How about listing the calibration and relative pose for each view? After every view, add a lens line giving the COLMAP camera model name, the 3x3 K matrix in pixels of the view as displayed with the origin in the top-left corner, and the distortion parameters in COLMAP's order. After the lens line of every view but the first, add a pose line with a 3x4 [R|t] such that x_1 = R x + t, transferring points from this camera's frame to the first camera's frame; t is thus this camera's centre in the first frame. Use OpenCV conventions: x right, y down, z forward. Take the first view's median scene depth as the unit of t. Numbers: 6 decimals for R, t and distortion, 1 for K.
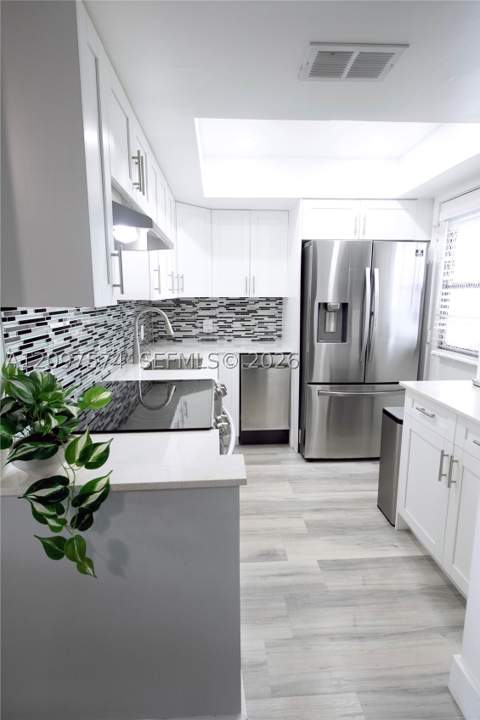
lens RADIAL K [[386.9, 0, 240.0], [0, 386.9, 360.0], [0, 0, 1]] dist [0.000436, 0.000276]
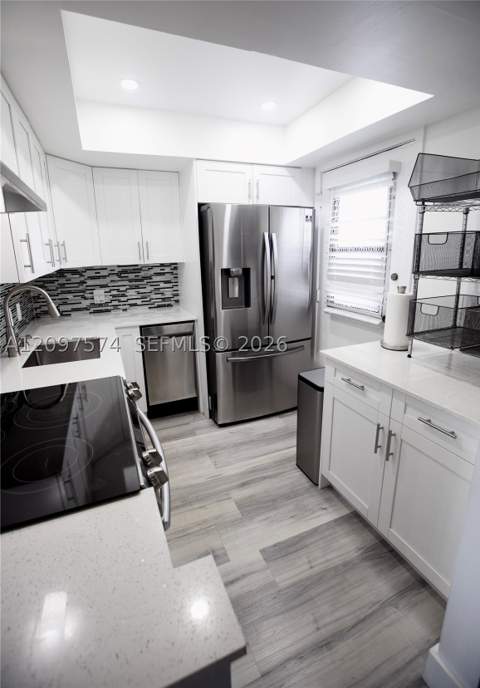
lens RADIAL K [[324.9, 0, 238.1], [0, 324.9, 328.0], [0, 0, 1]] dist [-0.061117, 0.027530]
pose [[0.942073, -0.095900, 0.321405, -0.031500], [0.075342, 0.994270, 0.075832, -0.058533], [-0.326836, -0.047224, 0.943901, 0.210696]]
